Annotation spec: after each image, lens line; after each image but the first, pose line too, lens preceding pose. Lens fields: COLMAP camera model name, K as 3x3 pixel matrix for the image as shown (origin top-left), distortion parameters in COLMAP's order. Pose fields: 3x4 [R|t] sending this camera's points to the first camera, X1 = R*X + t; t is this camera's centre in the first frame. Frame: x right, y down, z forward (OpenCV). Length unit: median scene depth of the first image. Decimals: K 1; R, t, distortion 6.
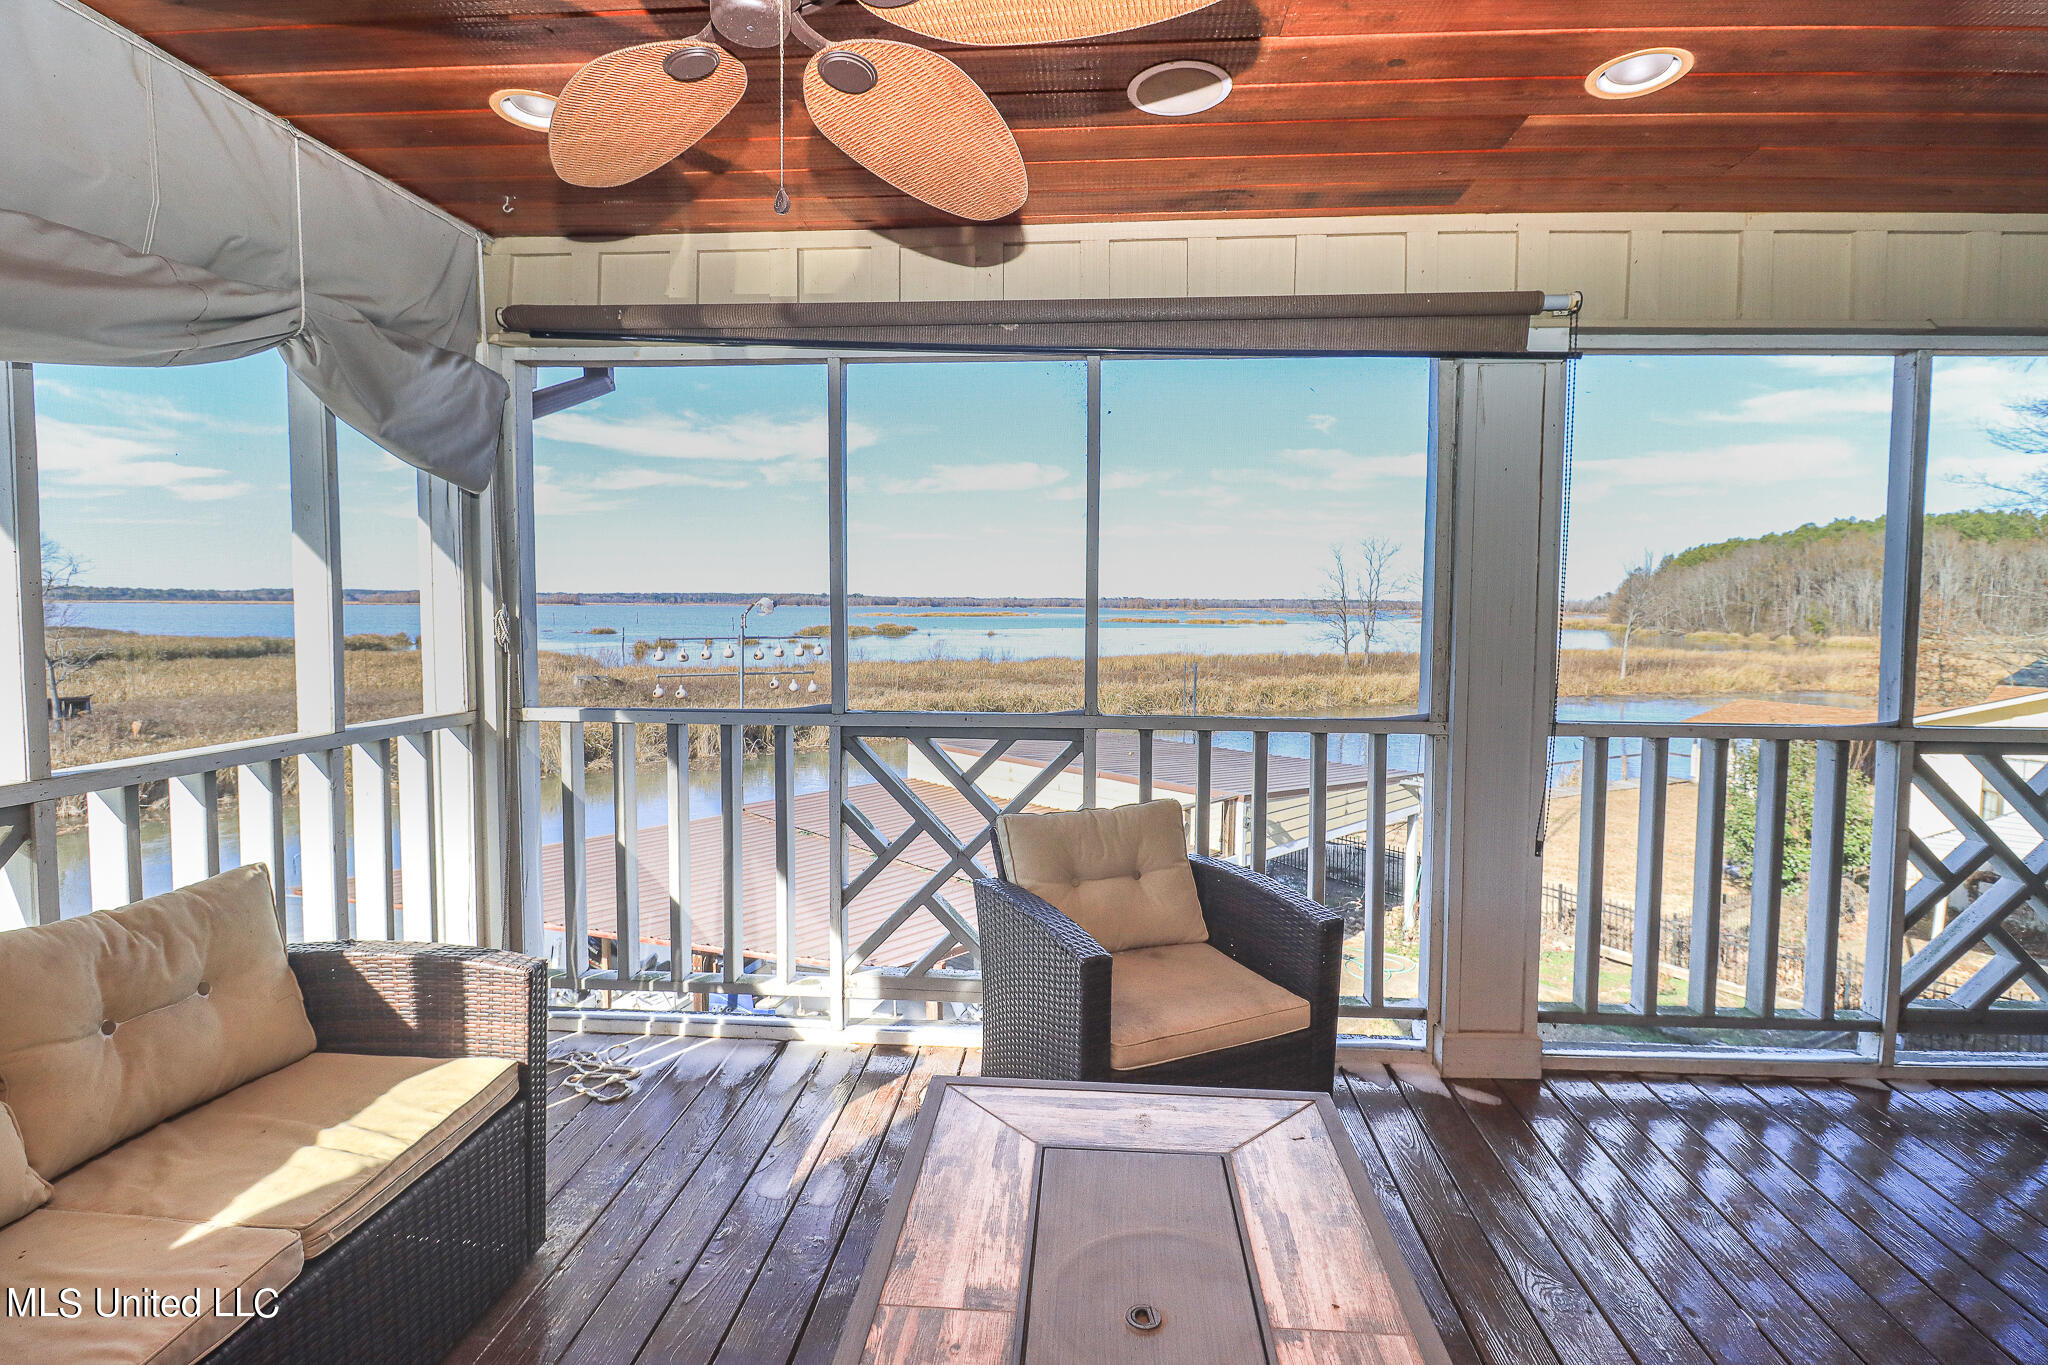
lens RADIAL K [[994.6, 0, 1037.2], [0, 994.6, 678.9], [0, 0, 1]] dist [-0.015148, -0.000683]
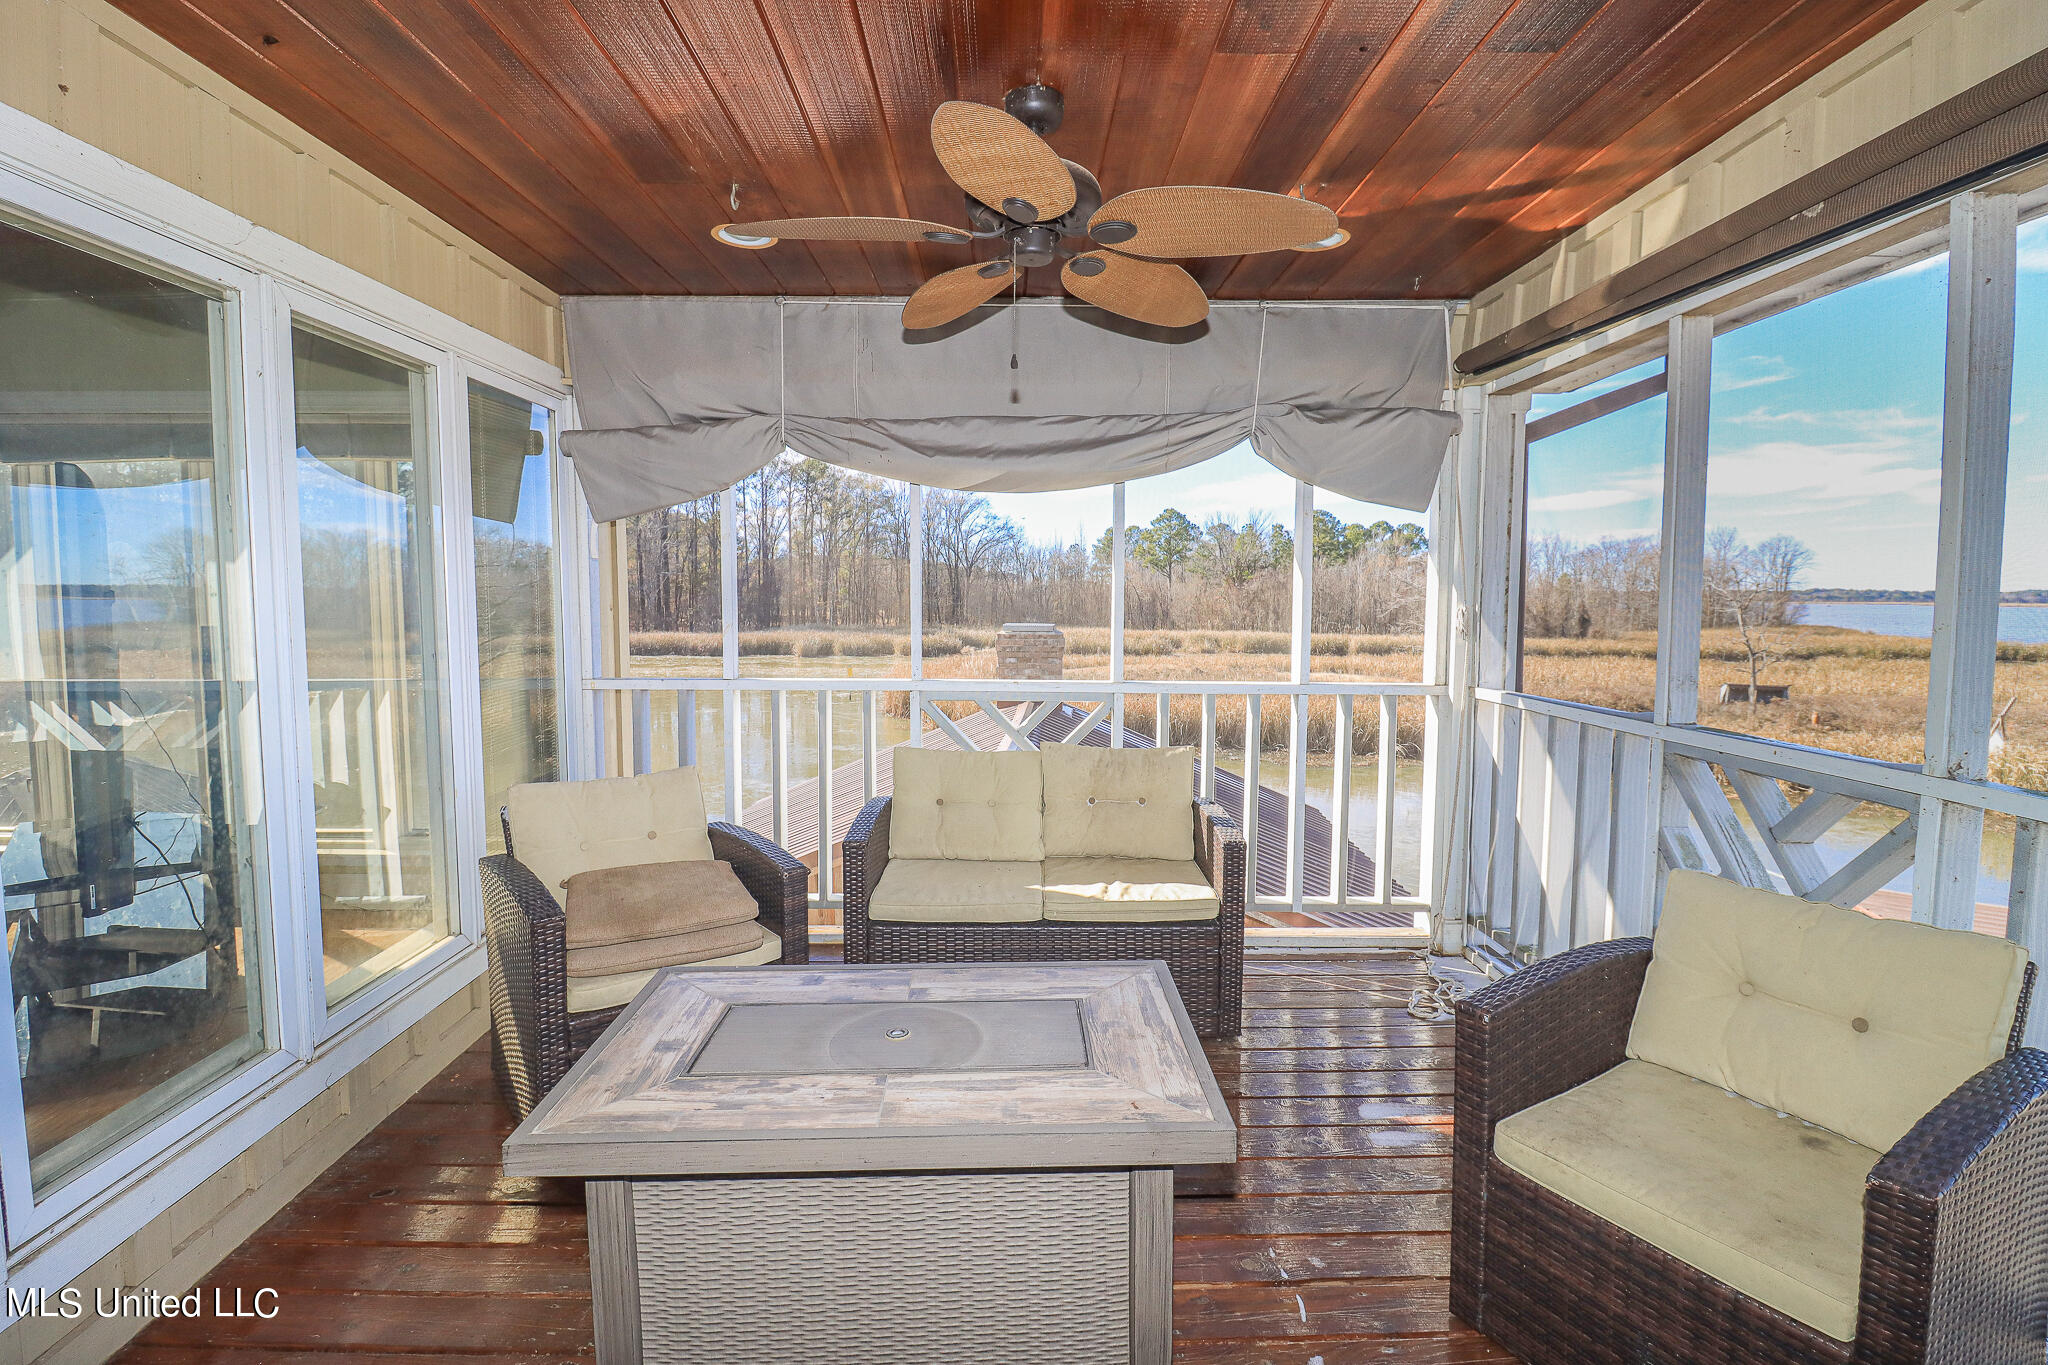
lens RADIAL K [[976.4, 0, 1032.4], [0, 976.4, 672.7], [0, 0, 1]] dist [-0.045810, -0.001035]
pose [[0.072299, 0.065933, -0.995201, 0.045995], [-0.071112, 0.995614, 0.060794, -0.001377], [0.994845, 0.066375, 0.076670, 0.029408]]
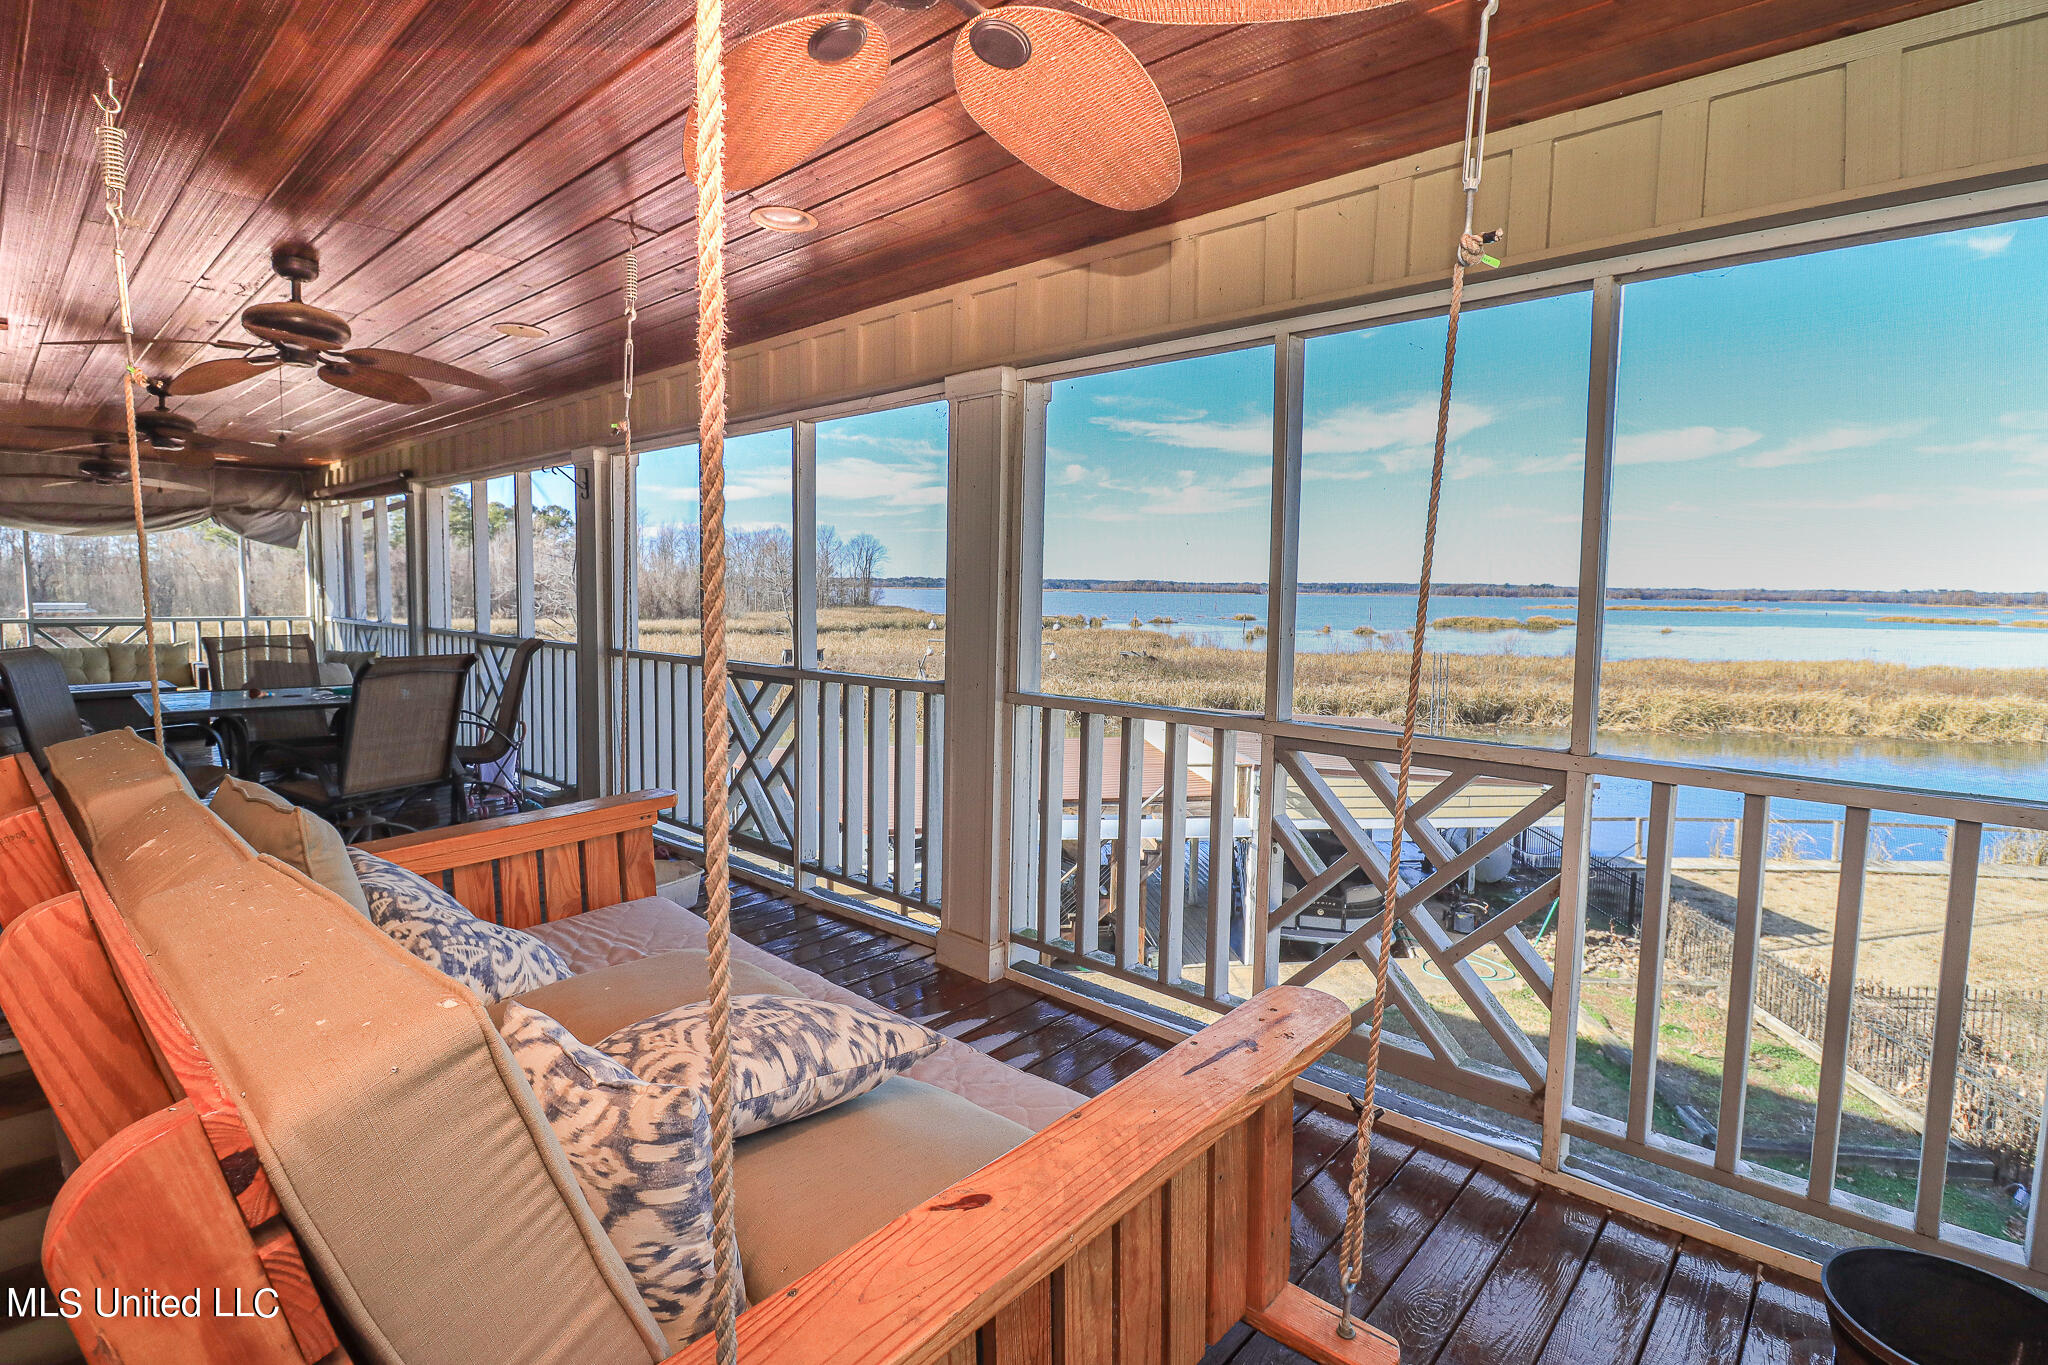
lens RADIAL K [[976.4, 0, 1021.8], [0, 976.4, 688.5], [0, 0, 1]] dist [-0.045810, -0.001035]
pose [[0.775349, 0.065298, -0.628148, 0.116923], [-0.051399, 0.997865, 0.040287, -0.000152], [0.629438, 0.001050, 0.777050, 0.019965]]
